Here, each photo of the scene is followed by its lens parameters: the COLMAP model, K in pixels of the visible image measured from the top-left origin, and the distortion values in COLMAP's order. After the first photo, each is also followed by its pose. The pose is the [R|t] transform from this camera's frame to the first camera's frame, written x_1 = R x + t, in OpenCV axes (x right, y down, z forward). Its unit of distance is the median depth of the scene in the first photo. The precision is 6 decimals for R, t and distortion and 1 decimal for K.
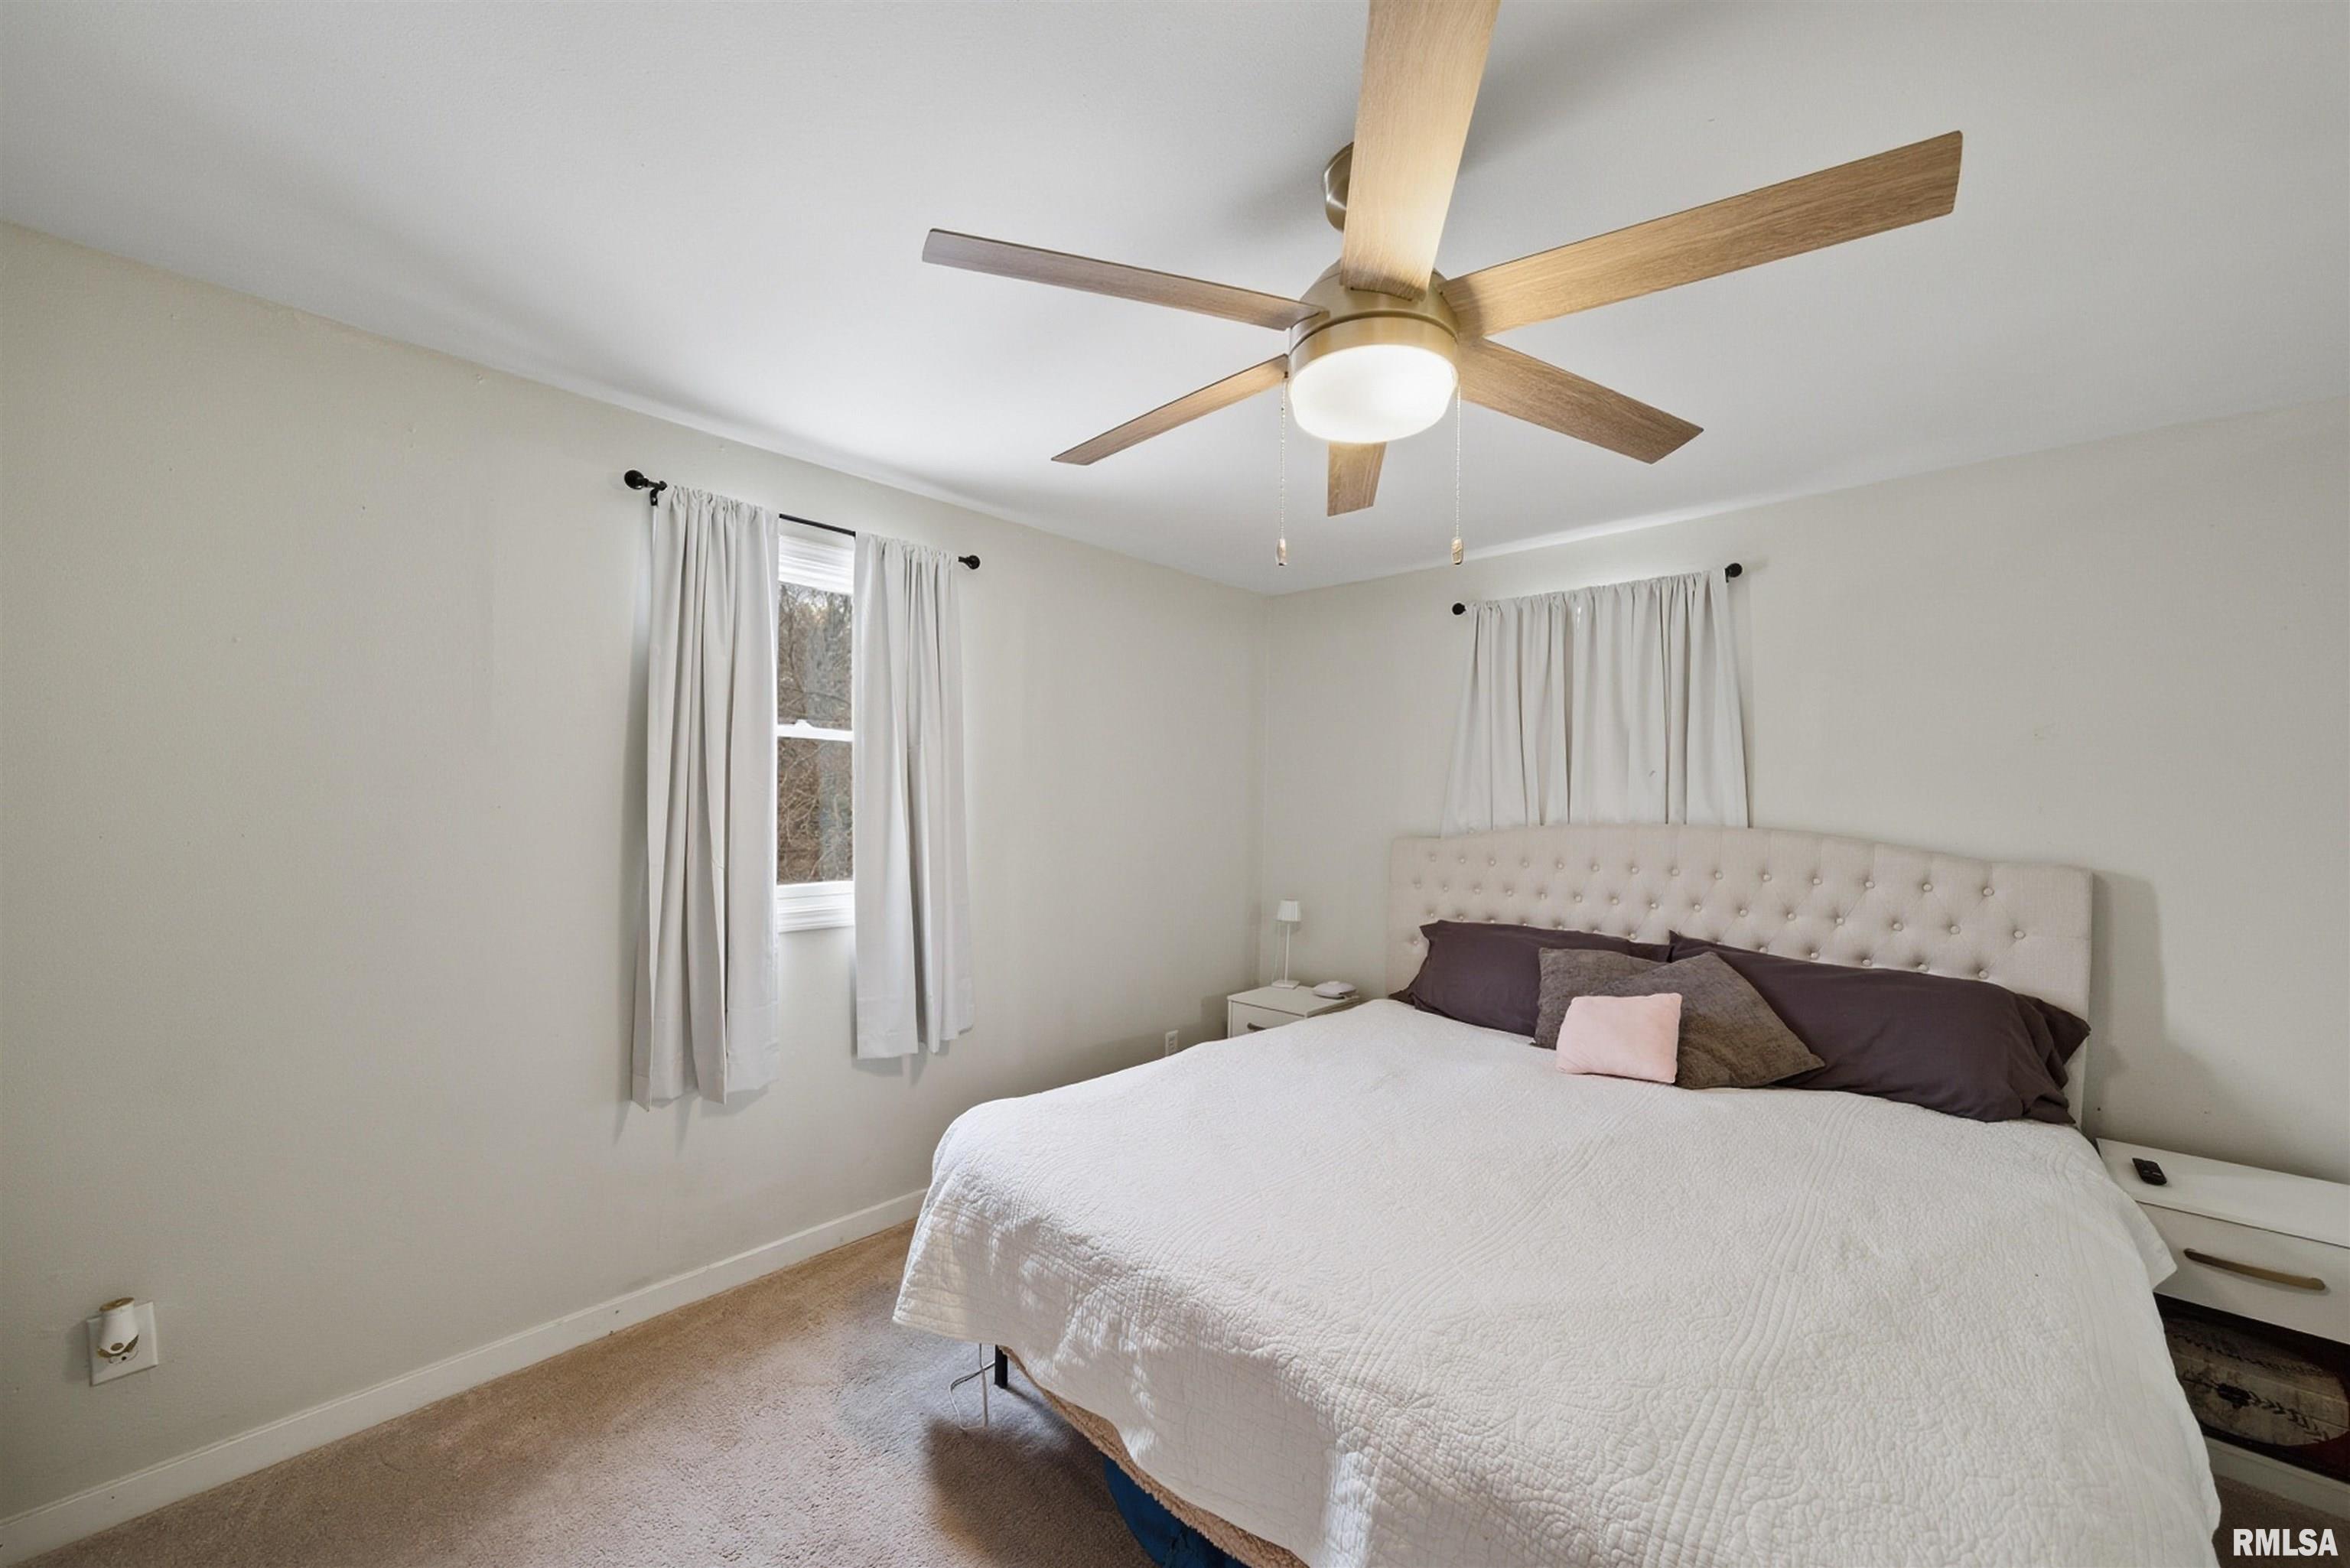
lens RADIAL K [[817.0, 0, 1134.2], [0, 817.0, 805.7], [0, 0, 1]] dist [-0.002652, 0.002112]
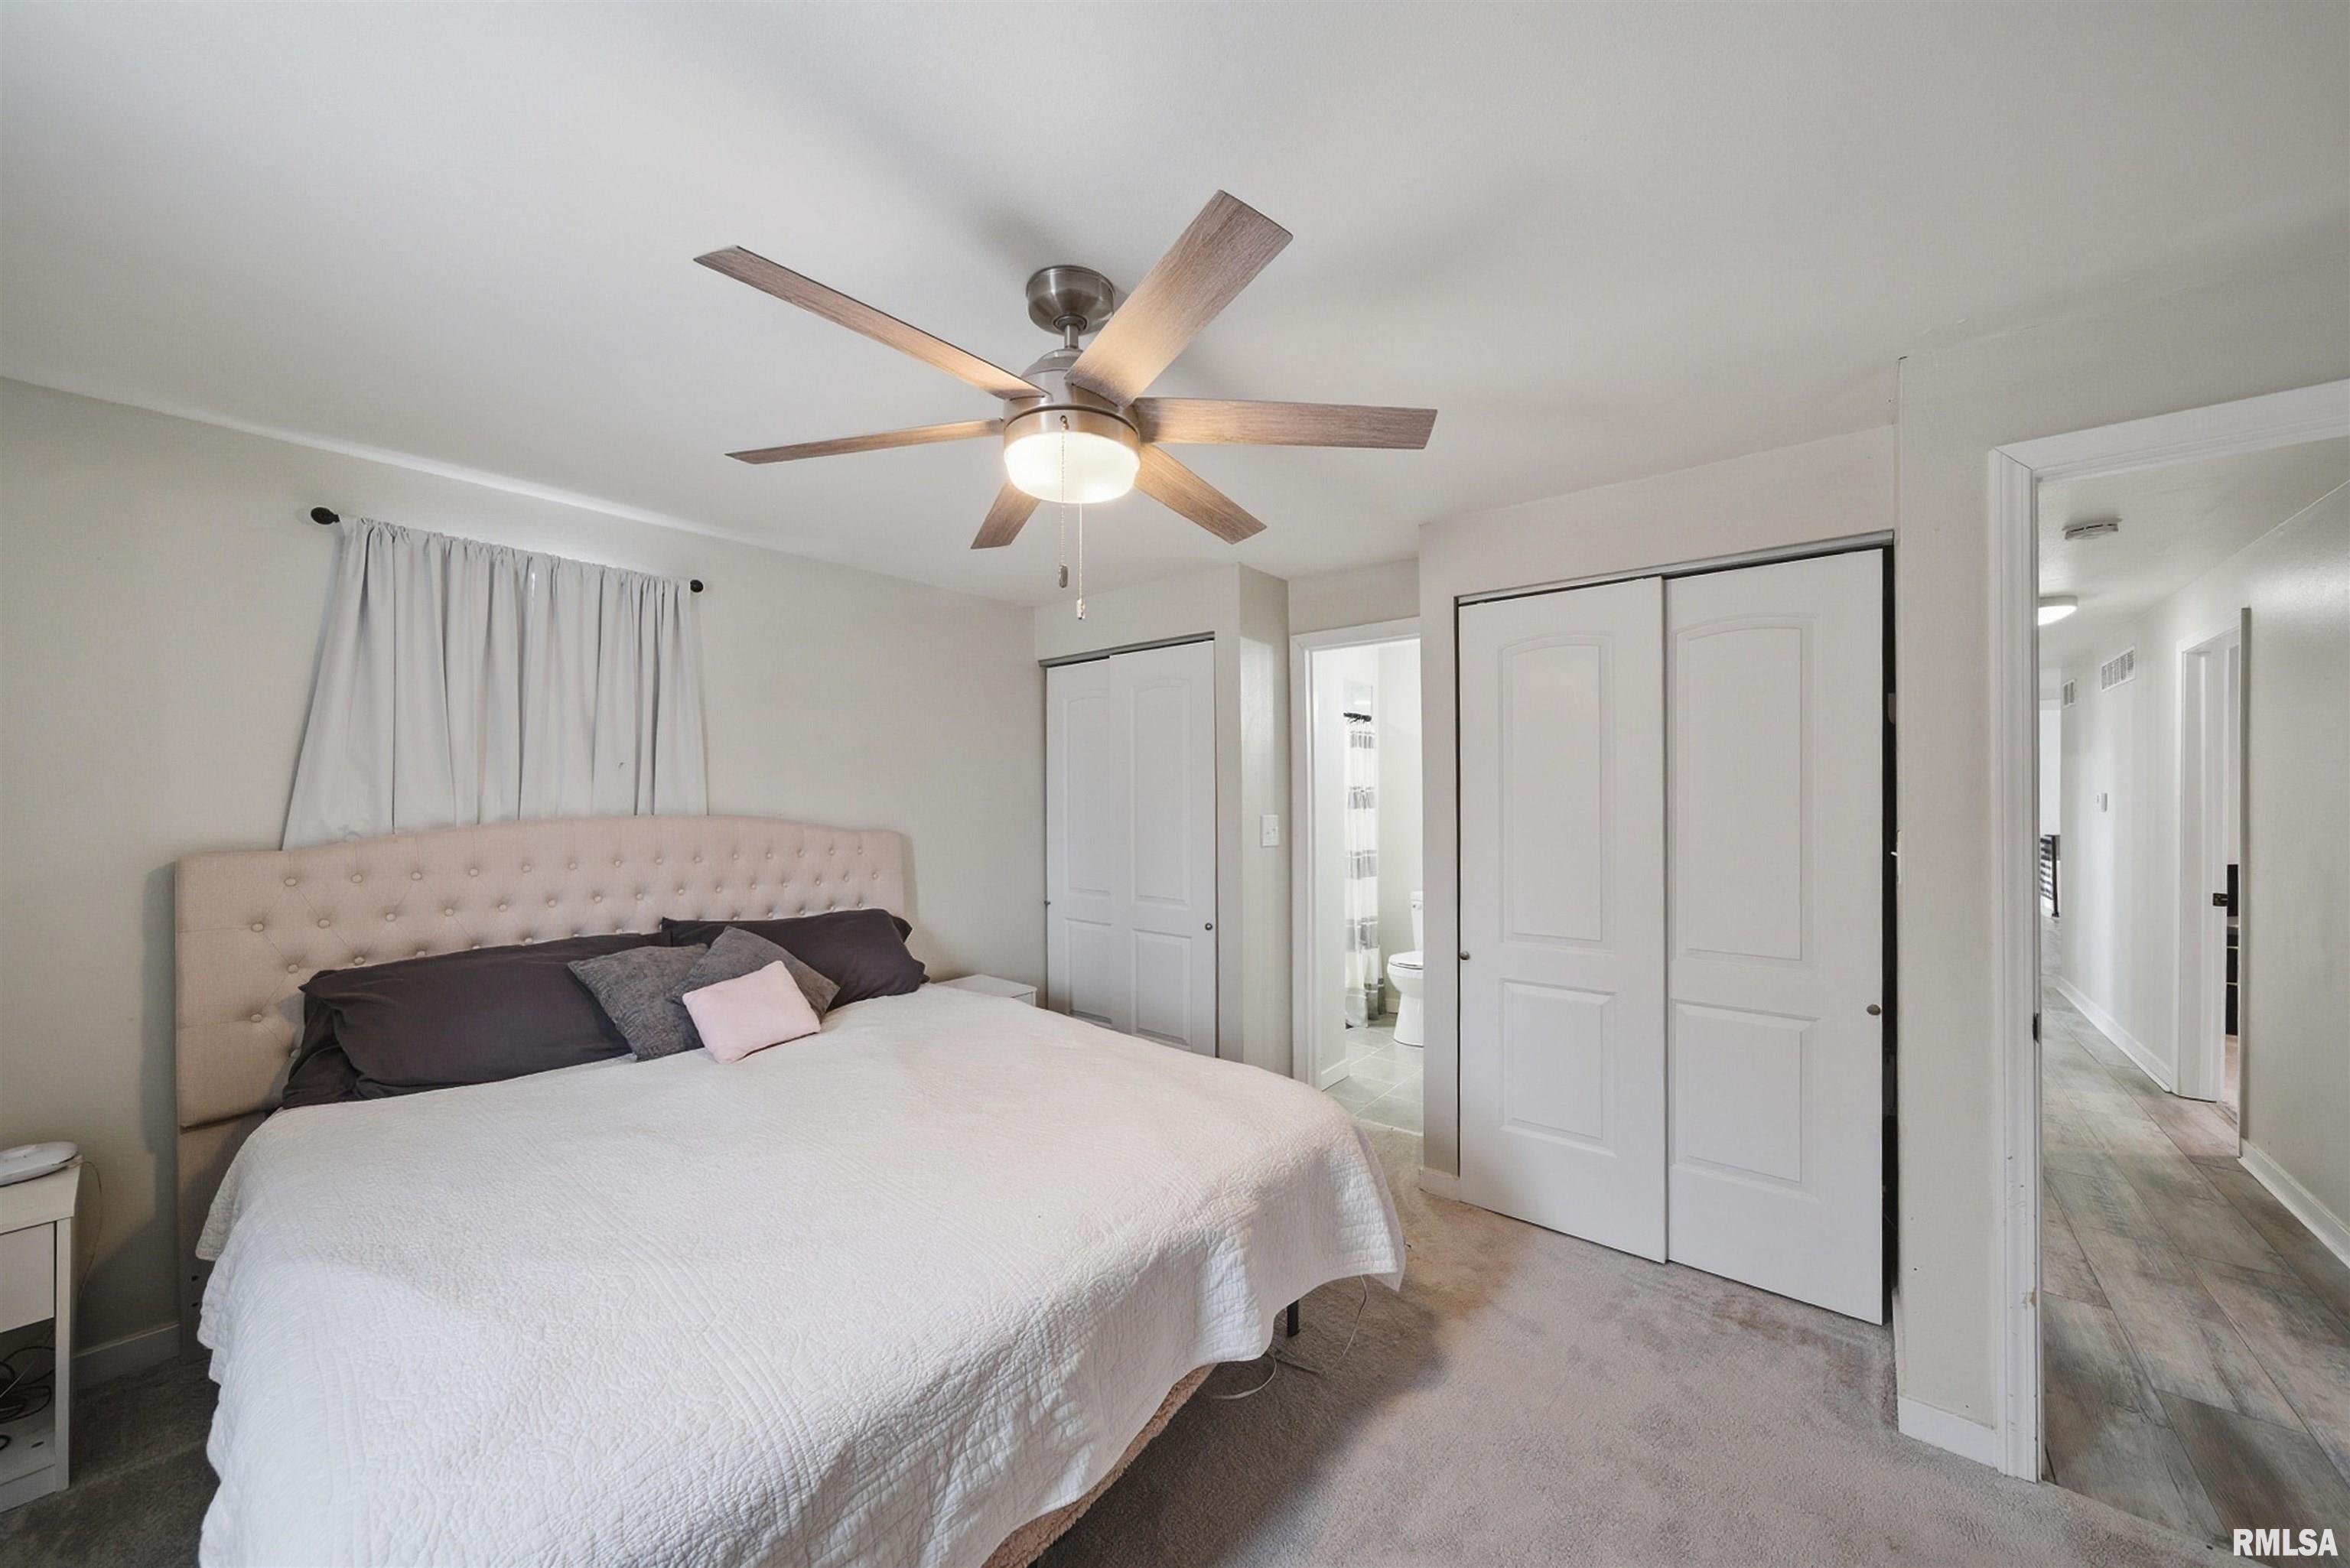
lens RADIAL K [[817.0, 0, 1170.3], [0, 817.0, 782.4], [0, 0, 1]] dist [-0.002652, 0.002112]
pose [[-0.057815, 0.002118, 0.998325, -0.476888], [0.006898, 0.999975, -0.001722, -0.013689], [-0.998303, 0.006787, -0.057829, 0.469959]]
